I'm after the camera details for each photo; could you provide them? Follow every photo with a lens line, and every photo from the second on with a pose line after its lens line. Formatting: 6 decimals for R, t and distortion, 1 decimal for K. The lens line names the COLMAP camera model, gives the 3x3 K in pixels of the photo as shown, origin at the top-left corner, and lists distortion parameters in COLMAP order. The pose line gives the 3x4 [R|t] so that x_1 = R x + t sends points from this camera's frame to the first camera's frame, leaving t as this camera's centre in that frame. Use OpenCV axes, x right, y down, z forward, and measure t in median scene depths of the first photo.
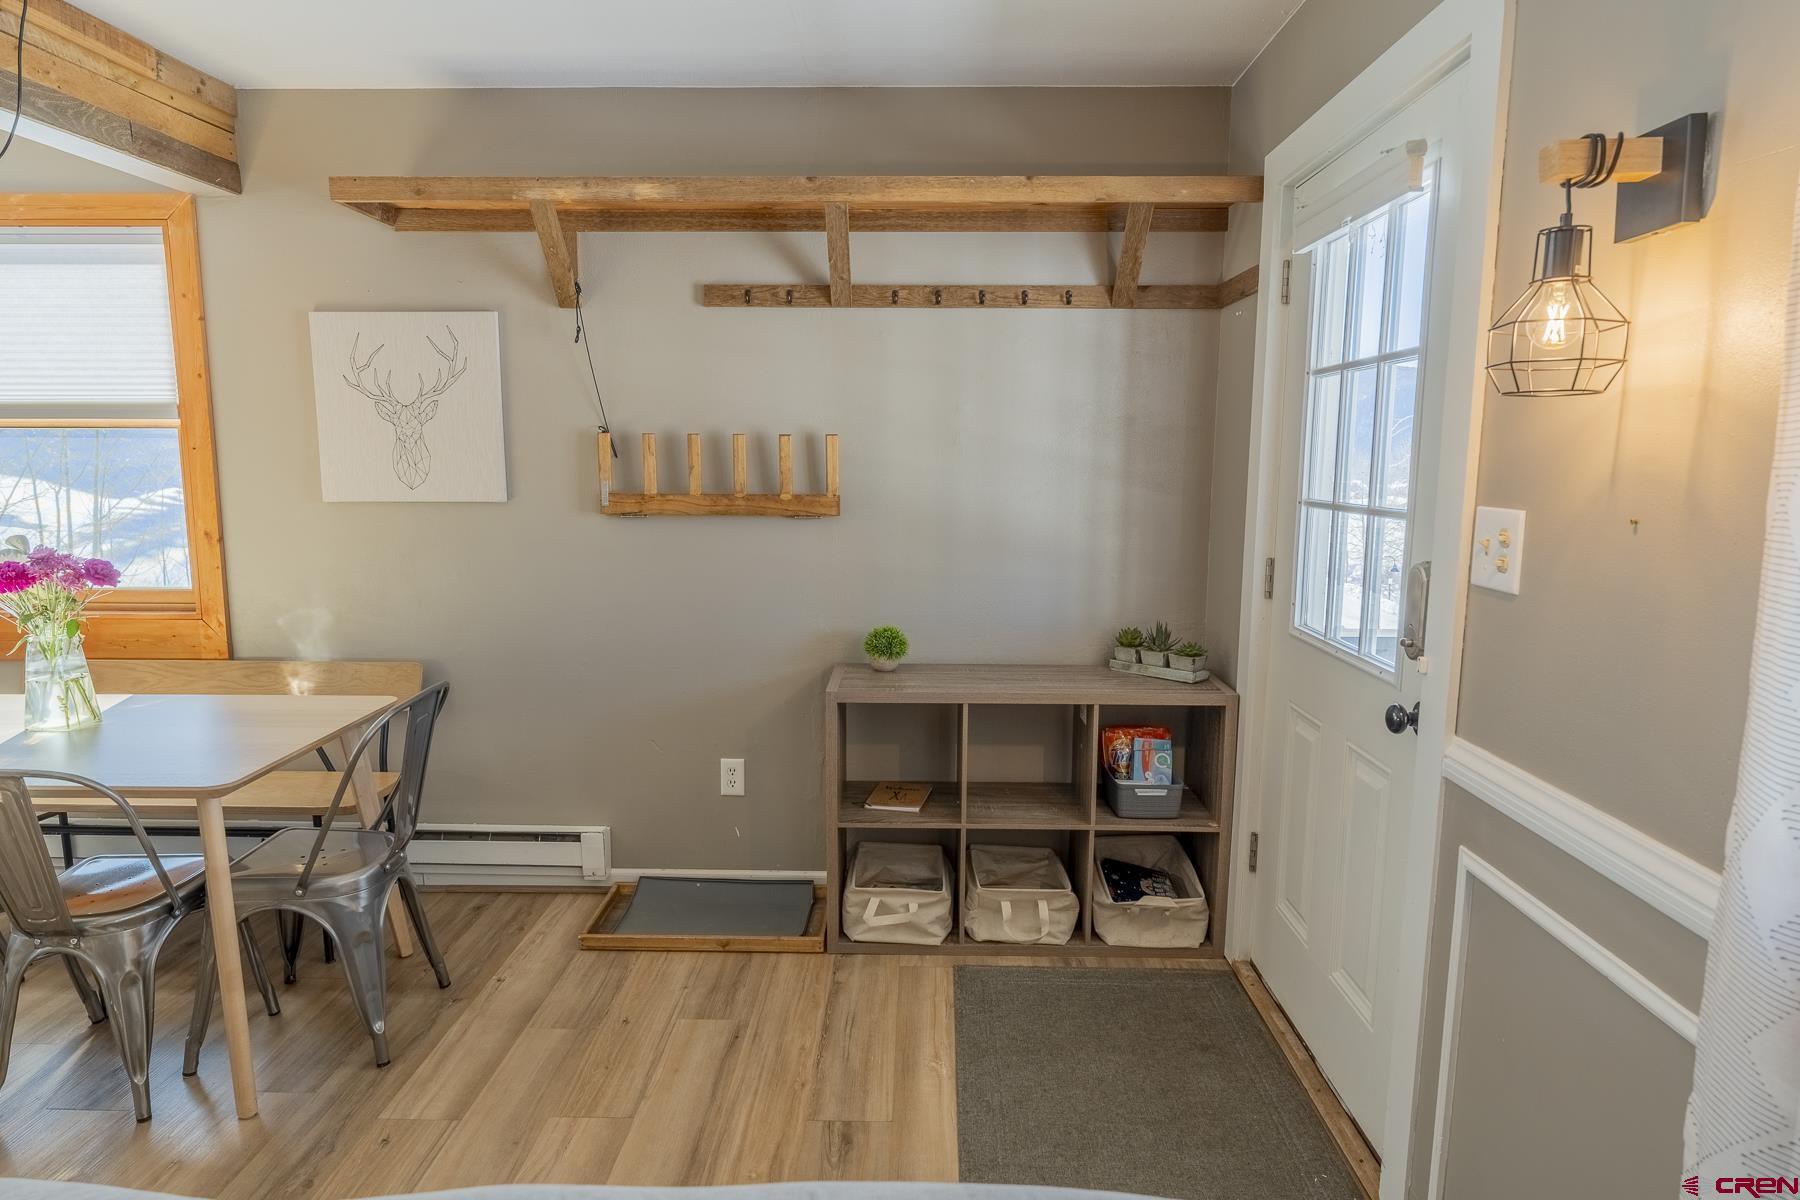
lens RADIAL K [[1037.3, 0, 899.2], [0, 1037.3, 595.0], [0, 0, 1]] dist [0.007467, -0.005015]
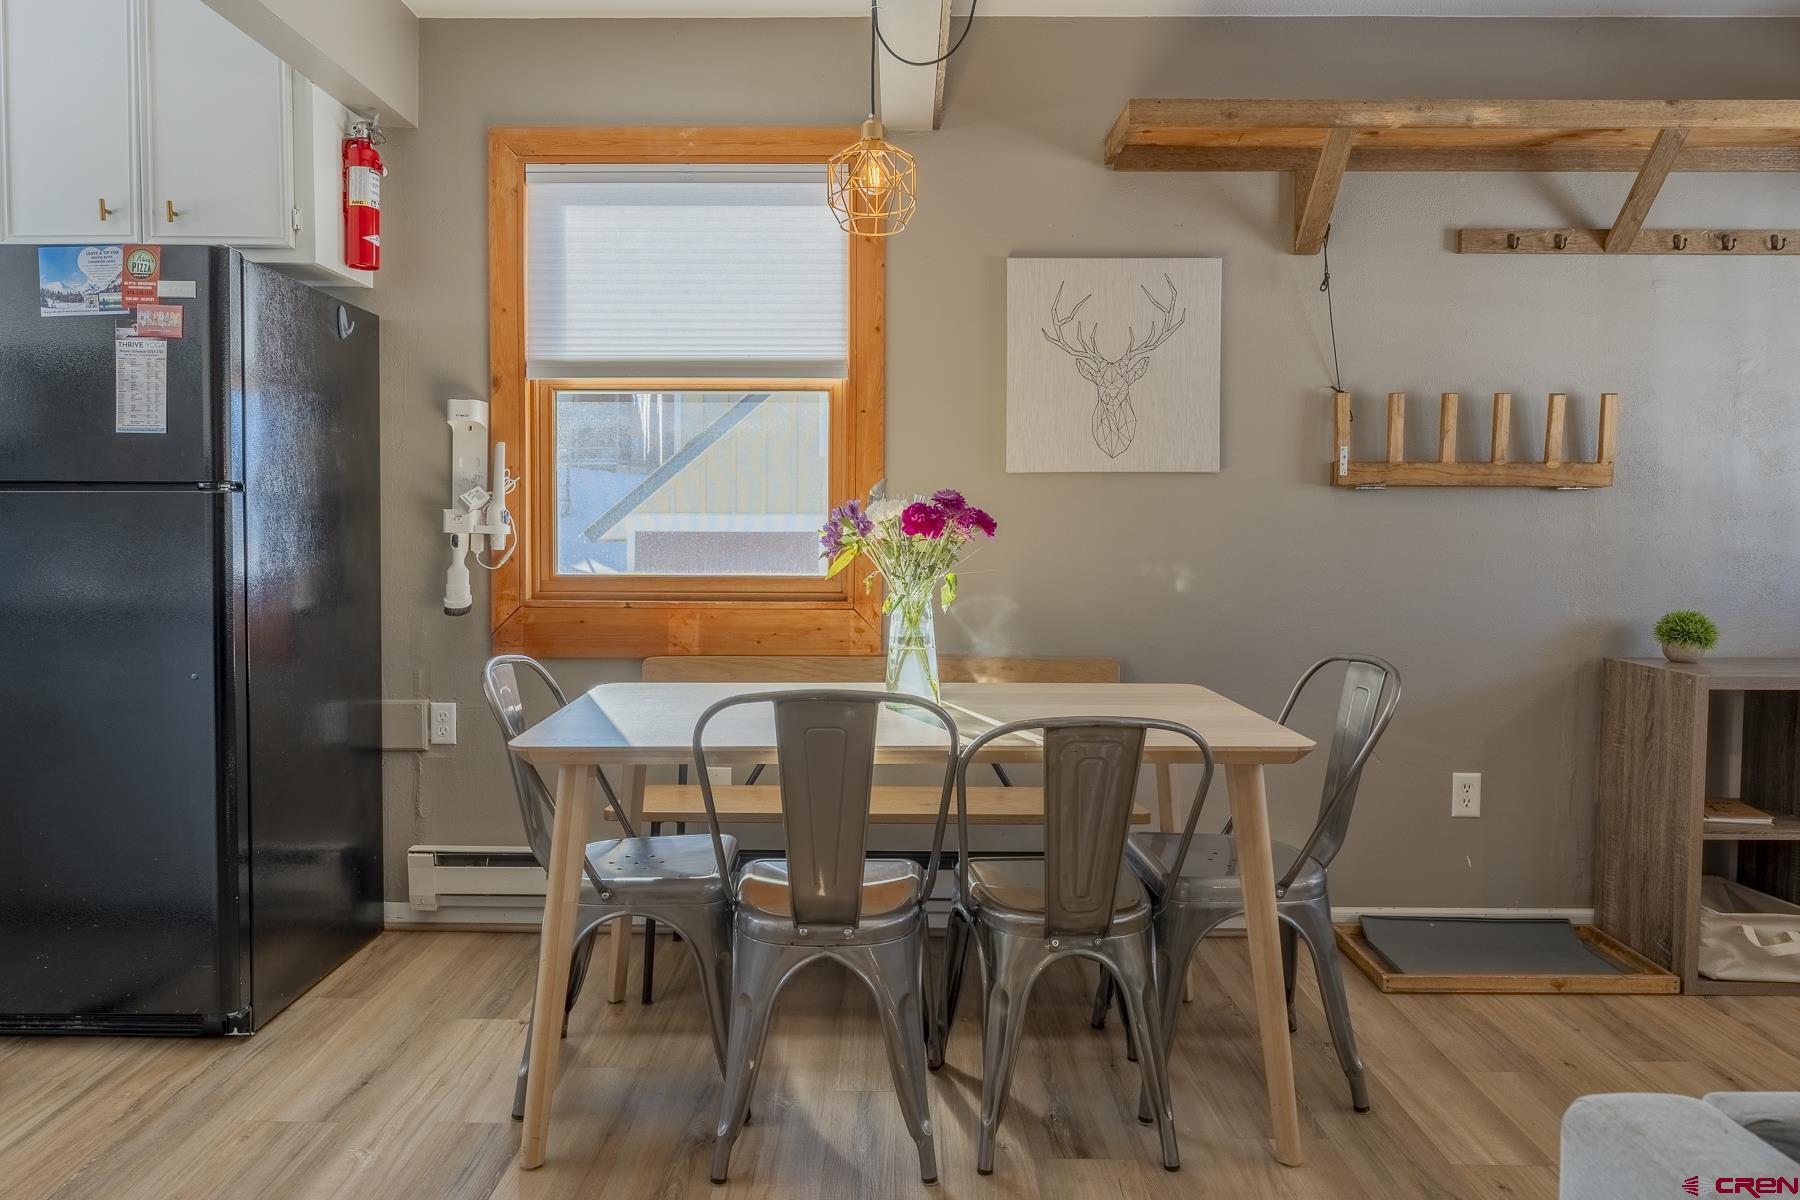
lens RADIAL K [[1181.9, 0, 894.7], [0, 1181.9, 567.5], [0, 0, 1]] dist [-0.002076, 0.003297]
pose [[0.999824, 0.000338, 0.018757, -0.694468], [0.001581, 0.994760, -0.102224, 0.094469], [-0.018694, 0.102235, 0.994585, 0.026777]]
